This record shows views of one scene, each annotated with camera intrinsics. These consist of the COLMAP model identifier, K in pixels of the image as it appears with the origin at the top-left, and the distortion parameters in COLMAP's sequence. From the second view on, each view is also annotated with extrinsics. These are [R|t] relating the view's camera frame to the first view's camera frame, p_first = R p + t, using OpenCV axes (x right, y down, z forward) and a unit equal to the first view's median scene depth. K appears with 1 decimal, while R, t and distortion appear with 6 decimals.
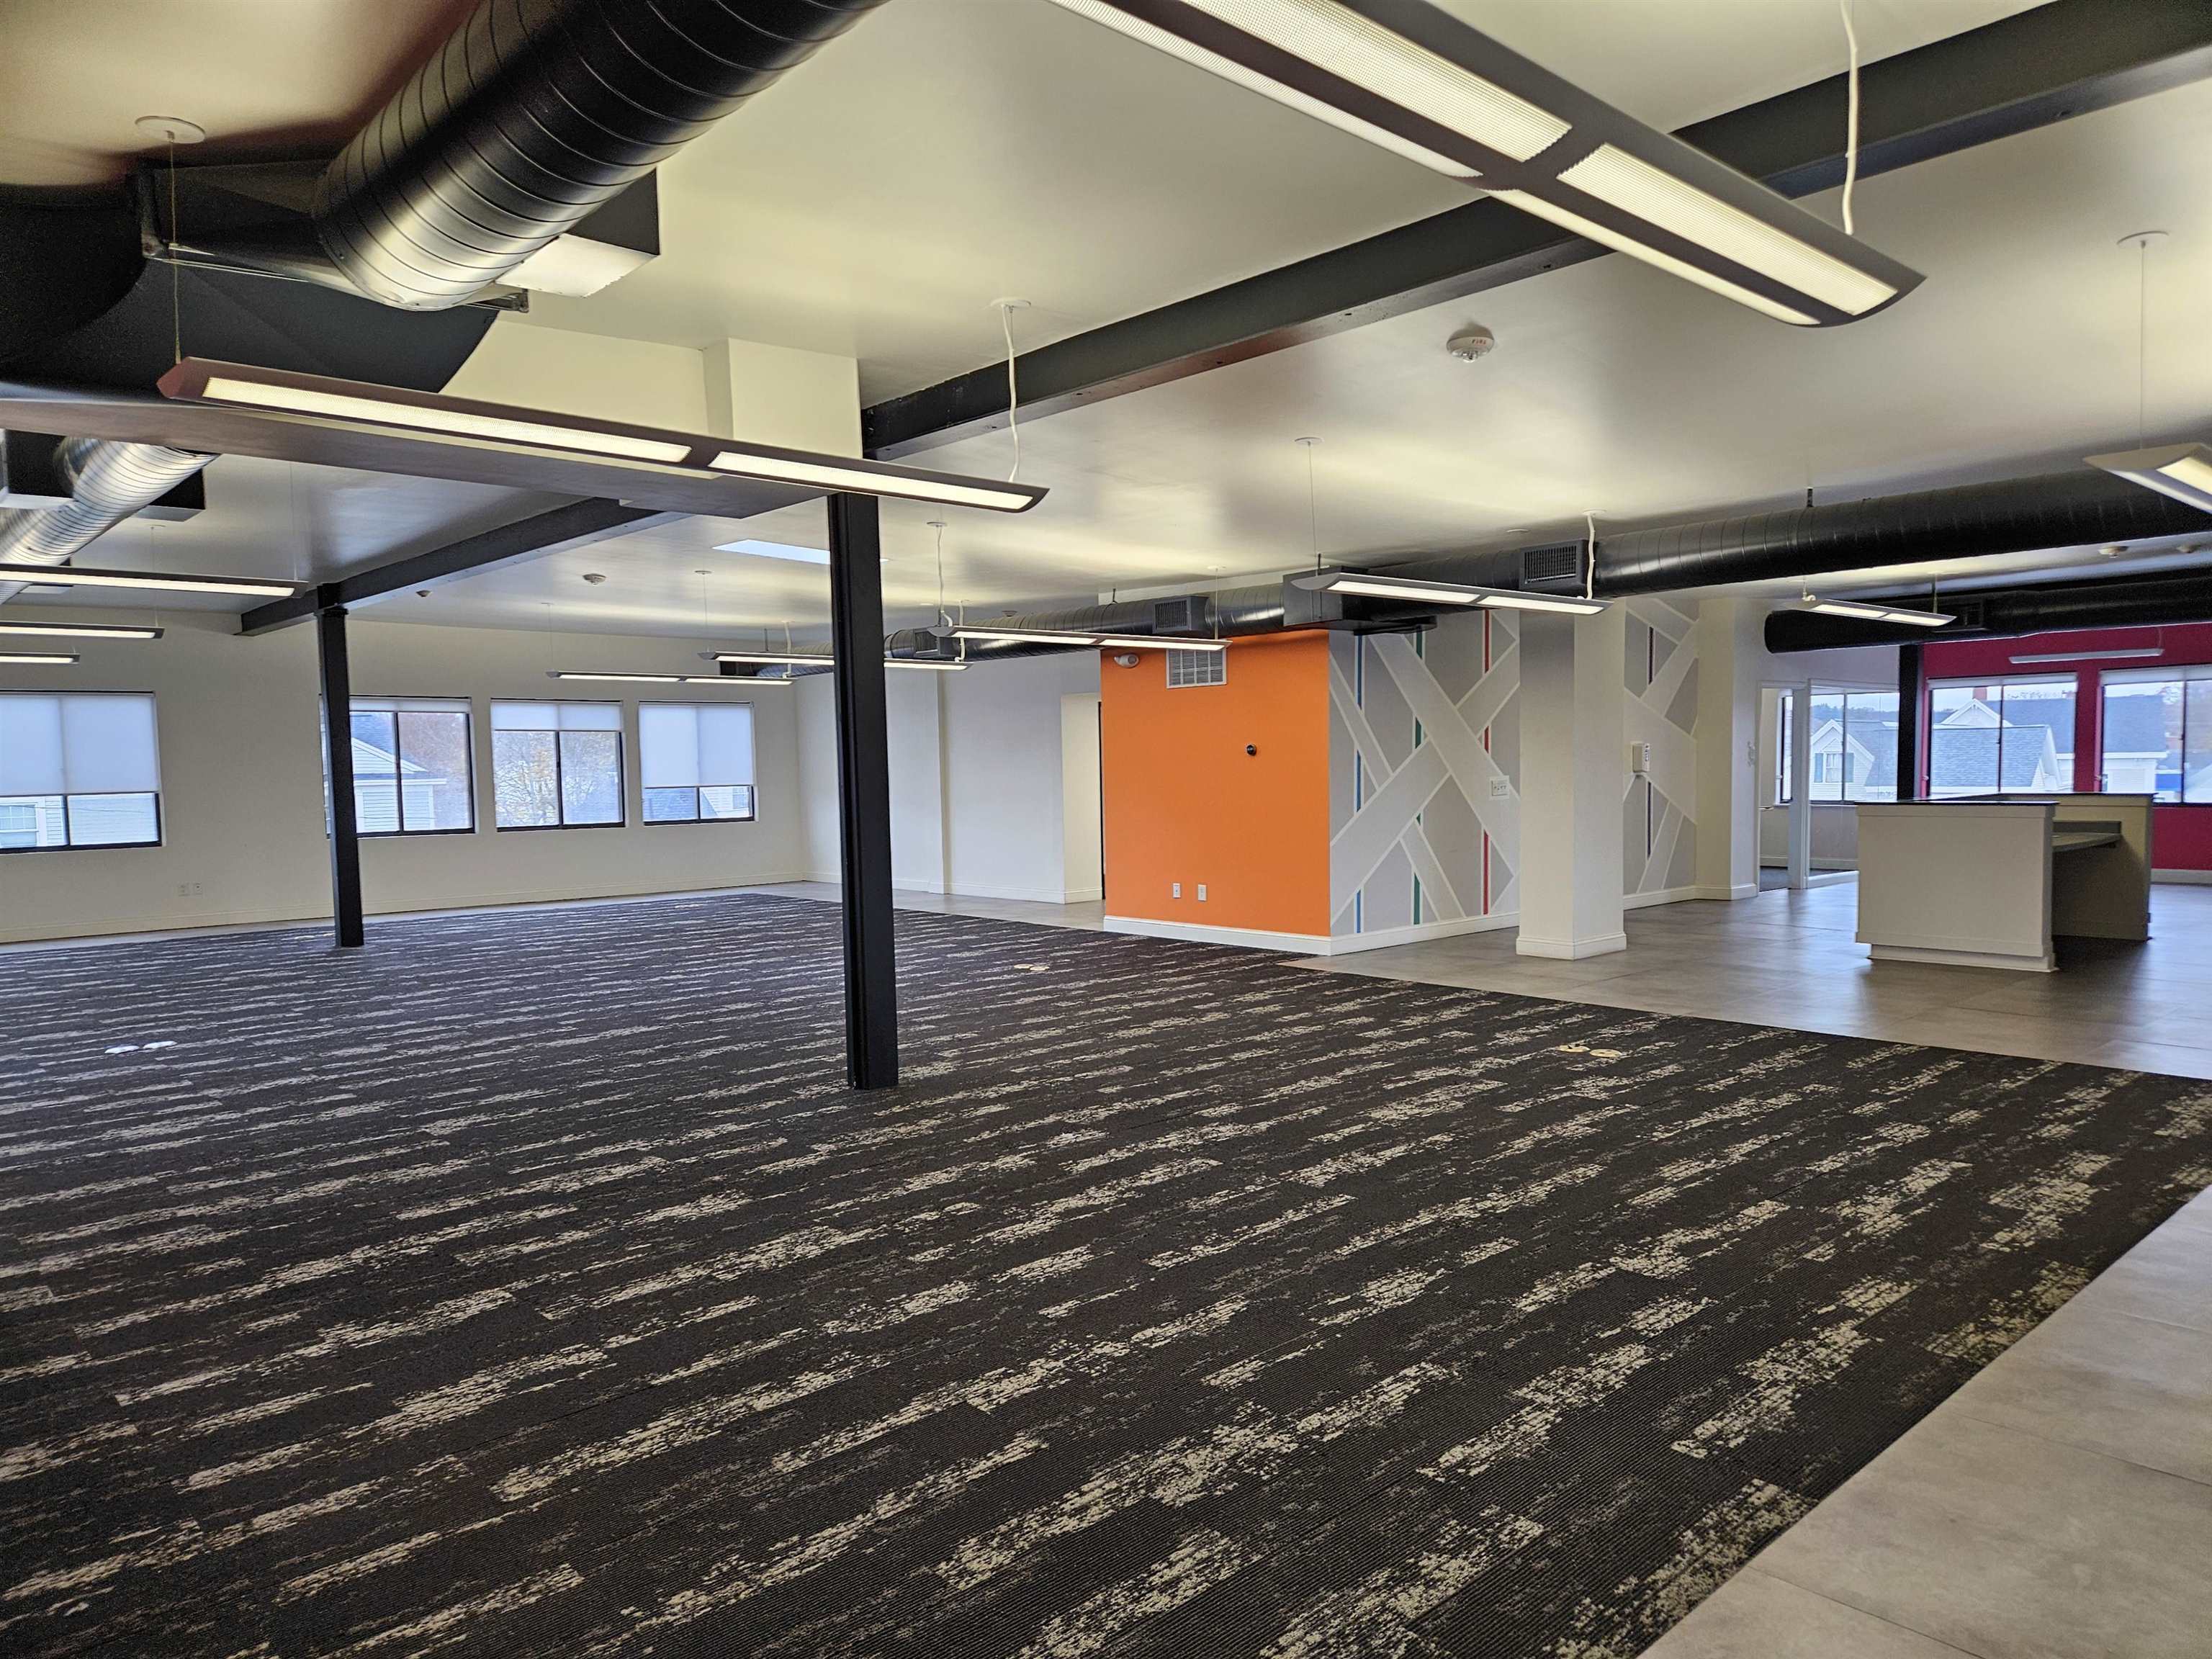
lens RADIAL K [[1467.5, 0, 1131.6], [0, 1467.5, 853.3], [0, 0, 1]] dist [0.061881, -0.053939]
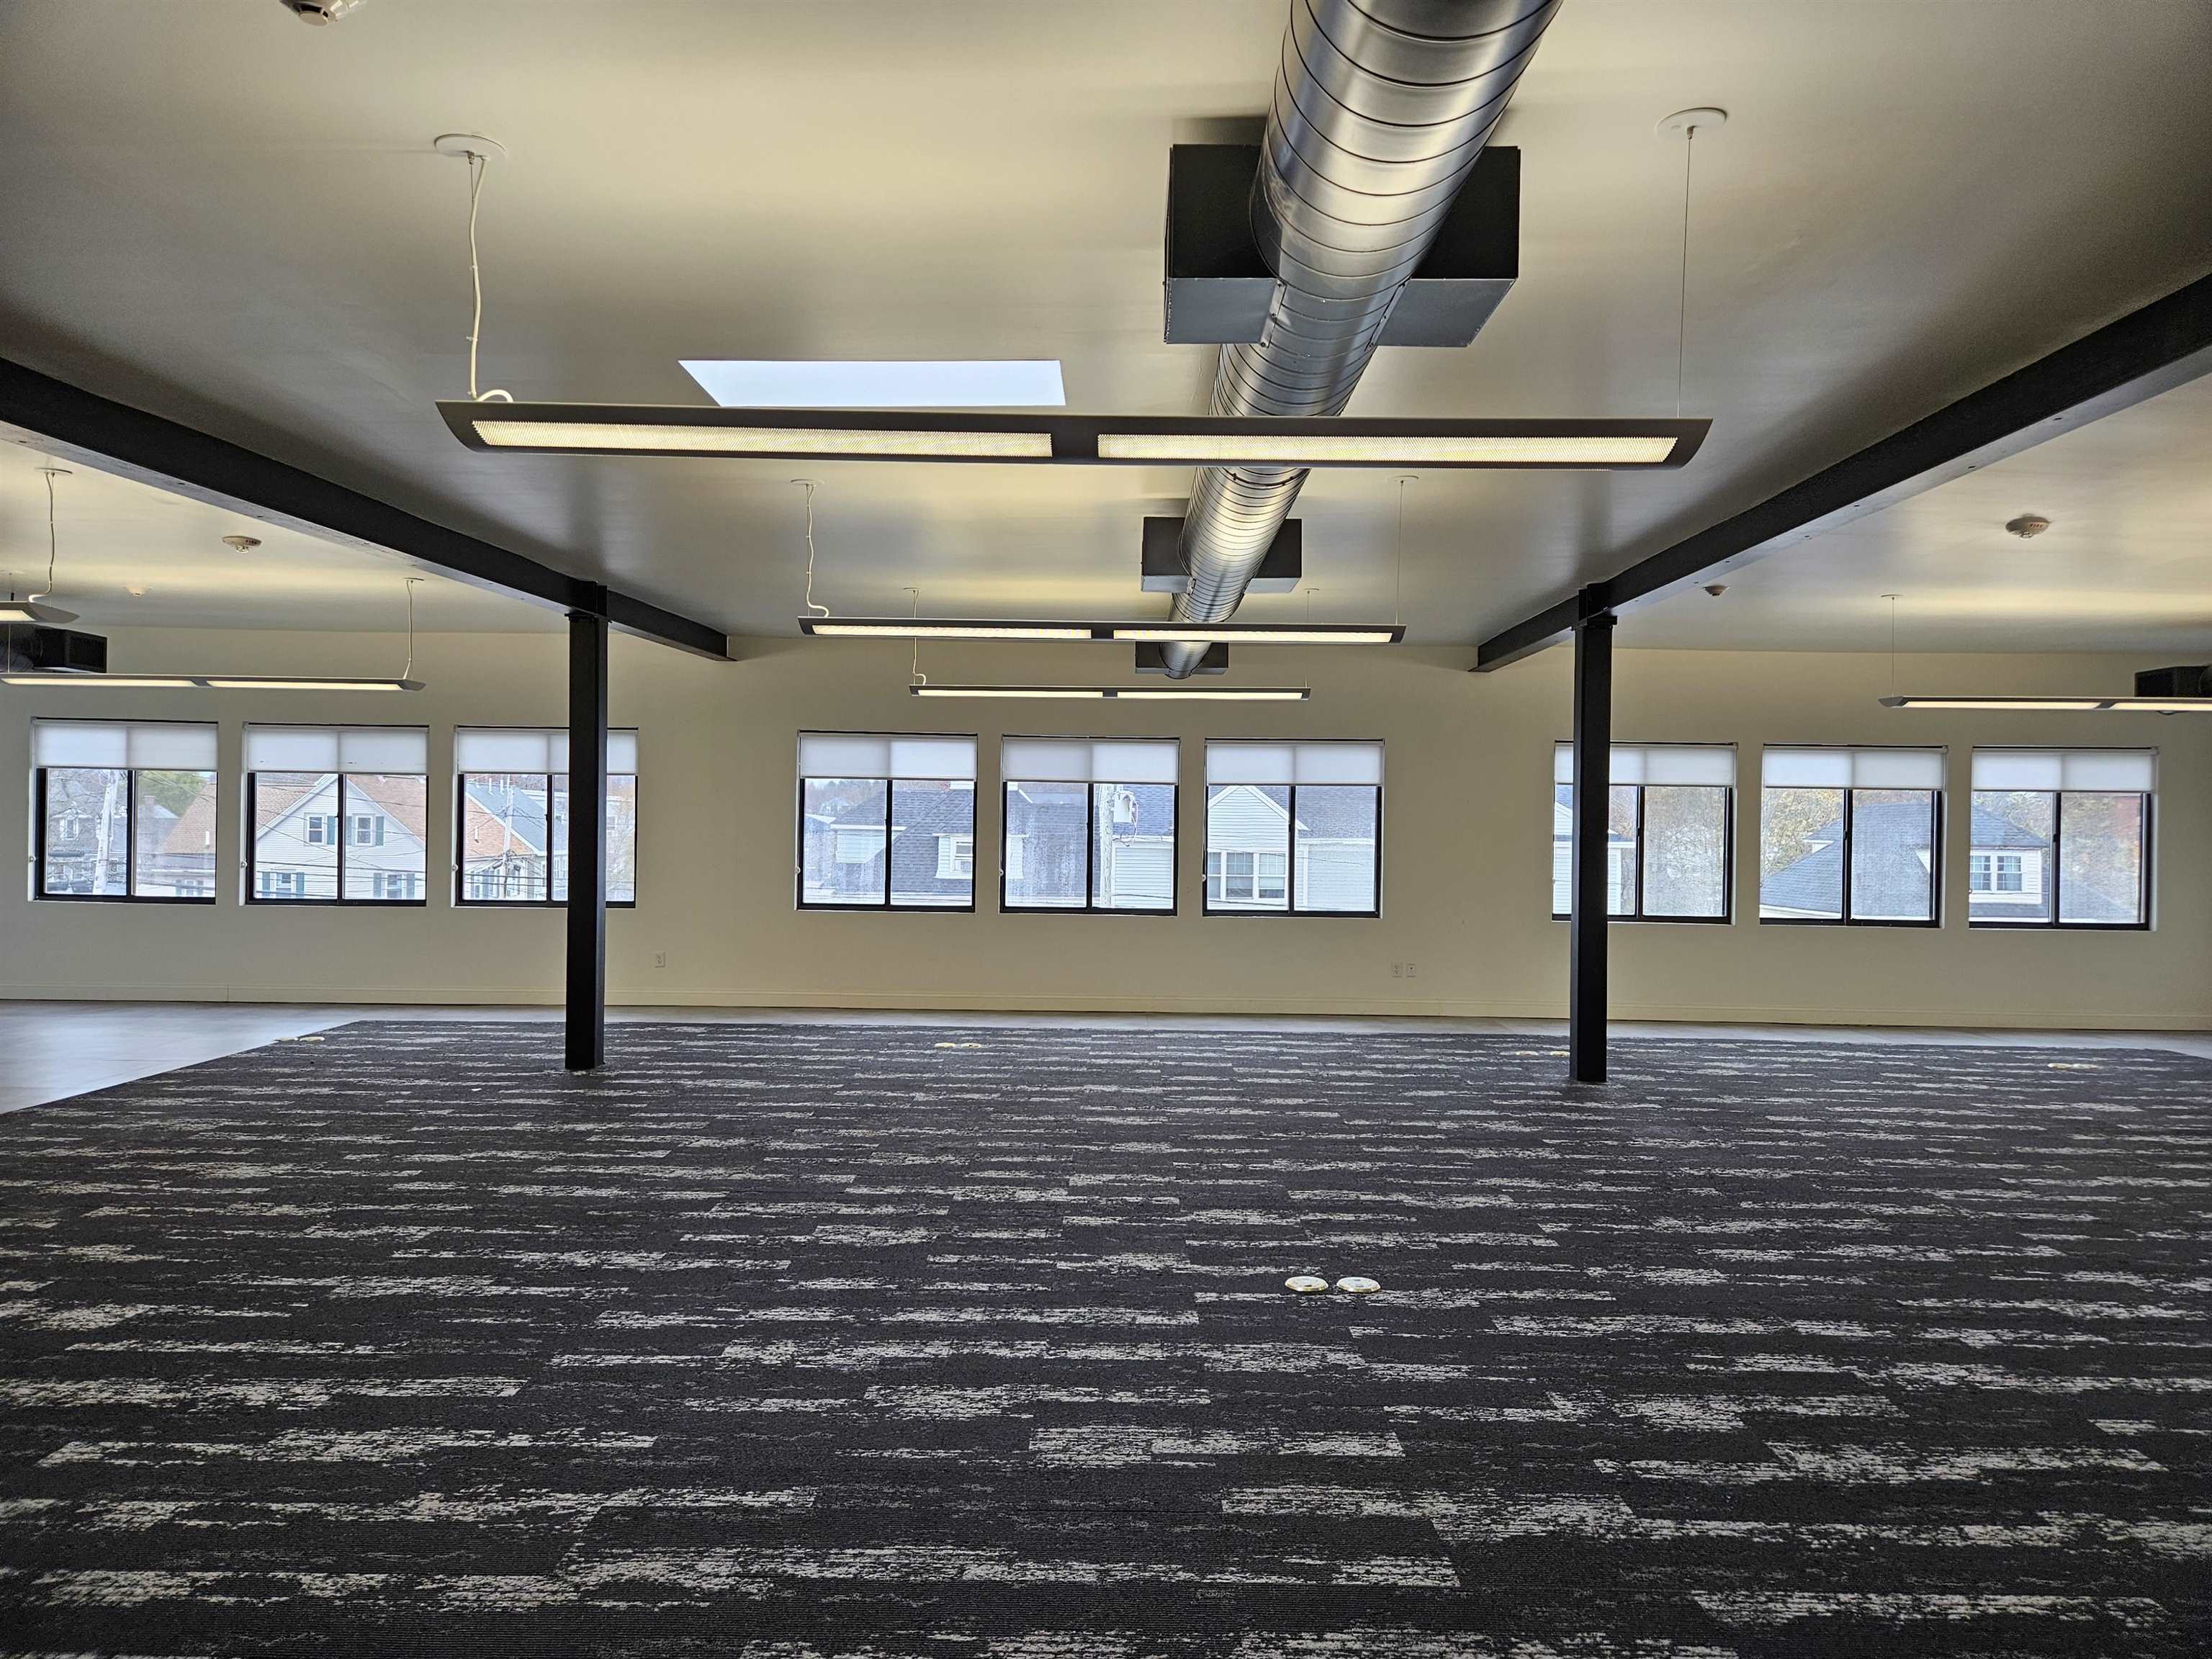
lens RADIAL K [[1467.5, 0, 1131.6], [0, 1467.5, 853.3], [0, 0, 1]] dist [0.061881, -0.053939]
pose [[0.735845, 0.040144, -0.675959, -0.226768], [-0.068815, 0.997506, -0.015671, -0.023412], [0.673645, 0.058048, 0.736772, 0.343550]]
